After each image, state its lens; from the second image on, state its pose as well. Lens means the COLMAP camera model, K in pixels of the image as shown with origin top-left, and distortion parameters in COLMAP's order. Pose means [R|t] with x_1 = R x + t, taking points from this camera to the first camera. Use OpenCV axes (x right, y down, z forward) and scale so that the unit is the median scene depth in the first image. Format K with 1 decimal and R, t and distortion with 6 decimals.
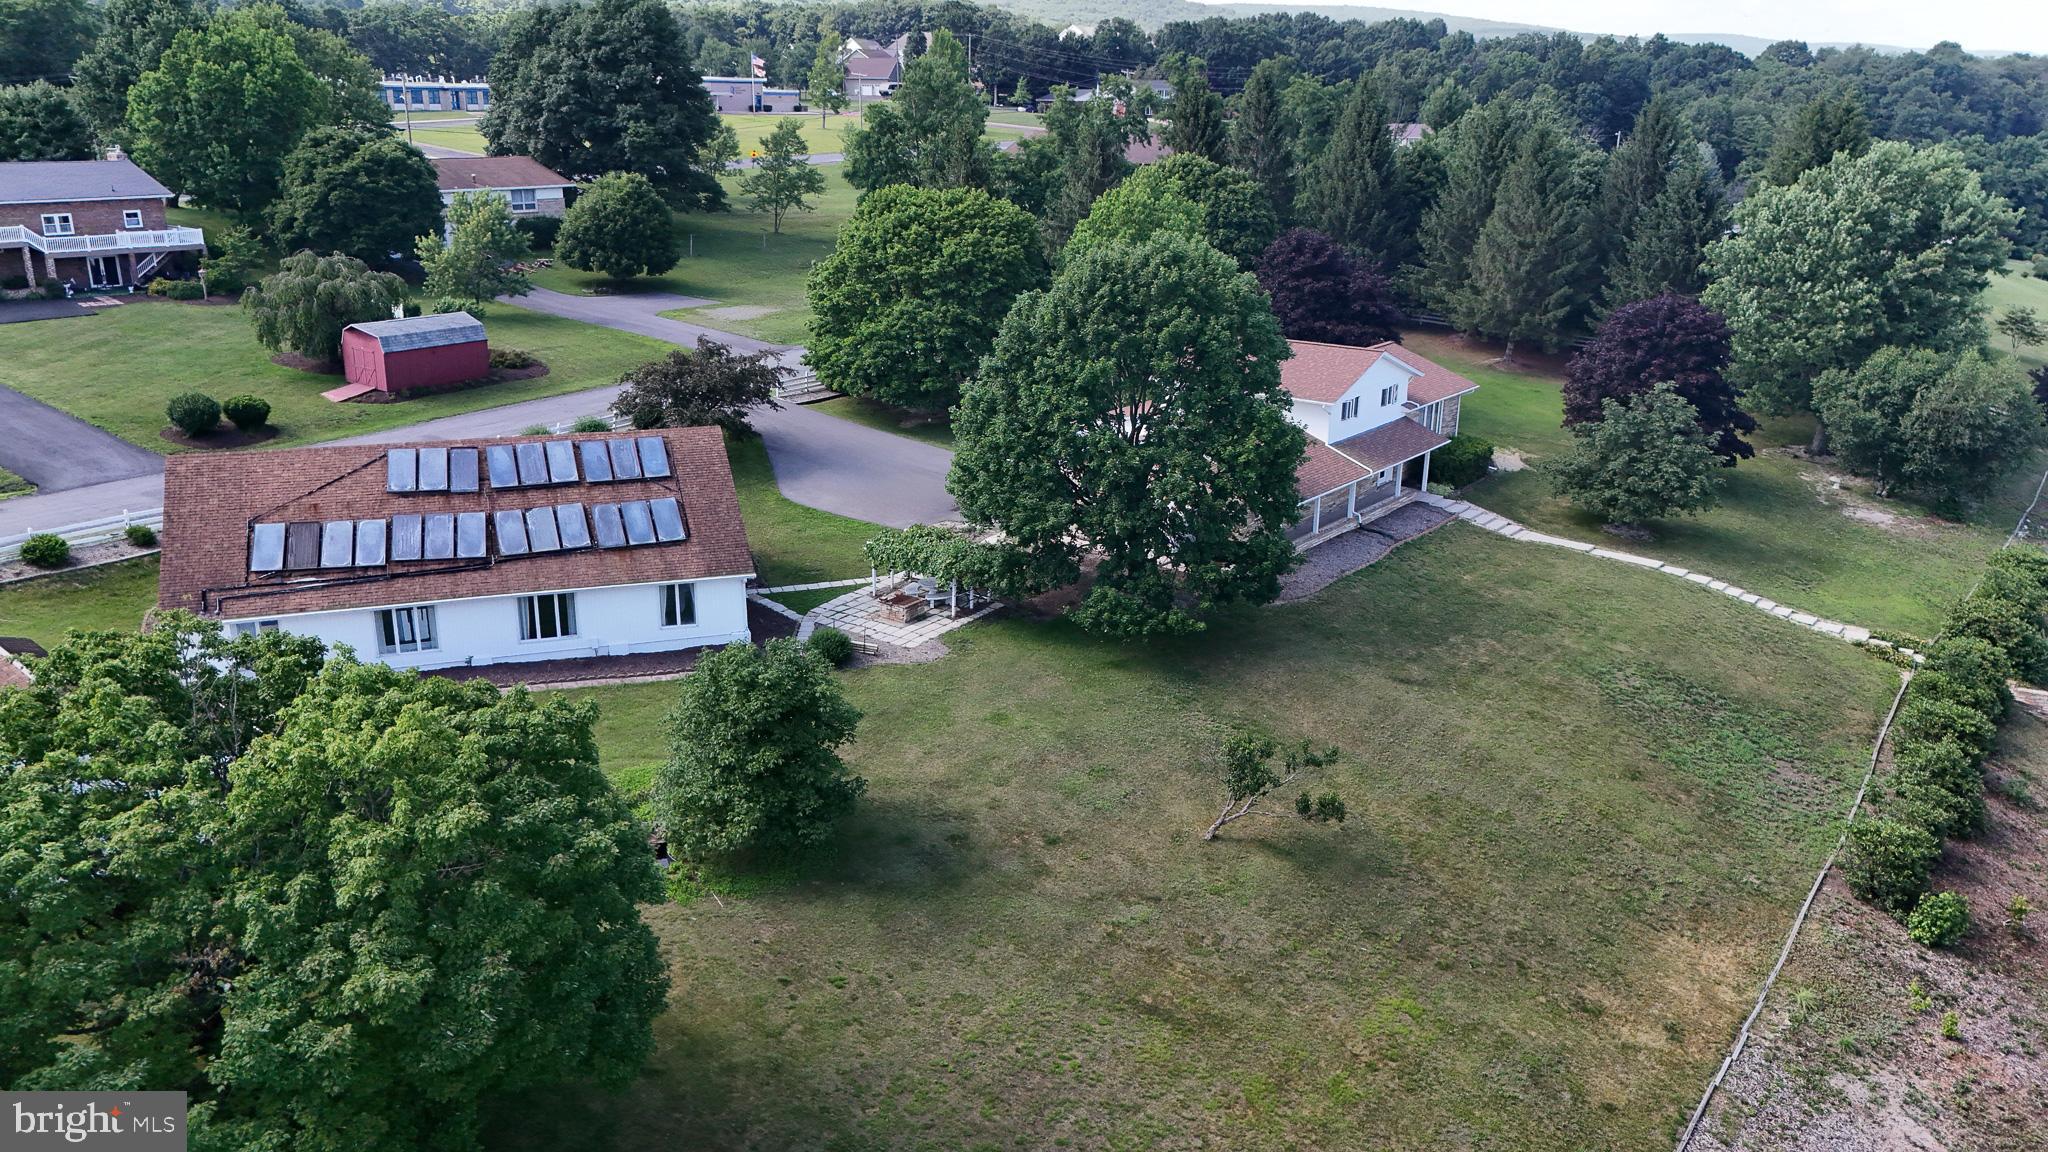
lens RADIAL K [[1525.8, 0, 1026.9], [0, 1525.8, 578.2], [0, 0, 1]] dist [0.043581, -0.029213]
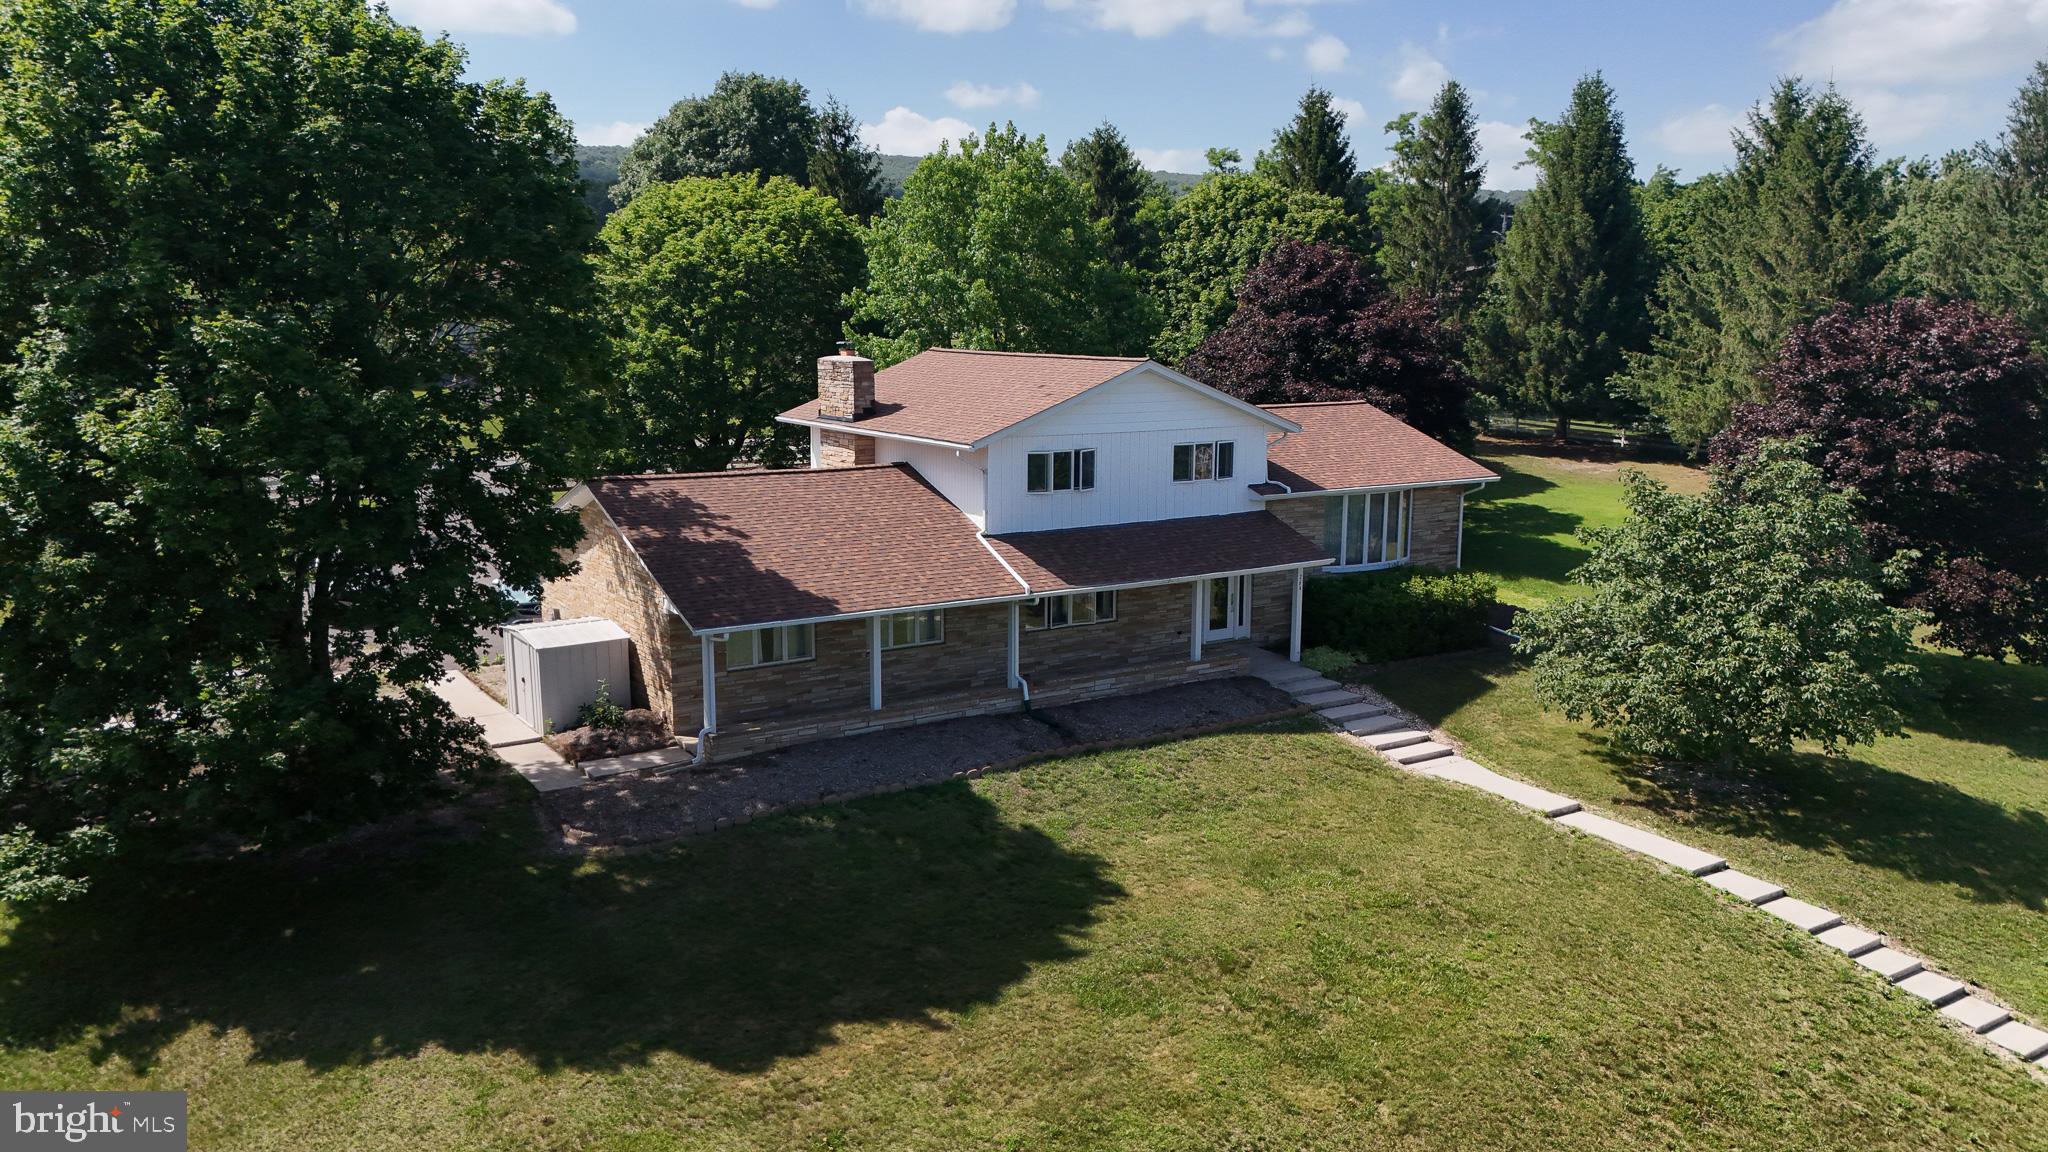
lens RADIAL K [[1525.8, 0, 1015.9], [0, 1525.8, 574.8], [0, 0, 1]] dist [0.043581, -0.029213]
pose [[0.942836, 0.050172, -0.329459, 0.361199], [-0.095671, 0.987738, -0.123369, -0.016339], [0.319230, 0.147836, 0.936075, 0.543551]]
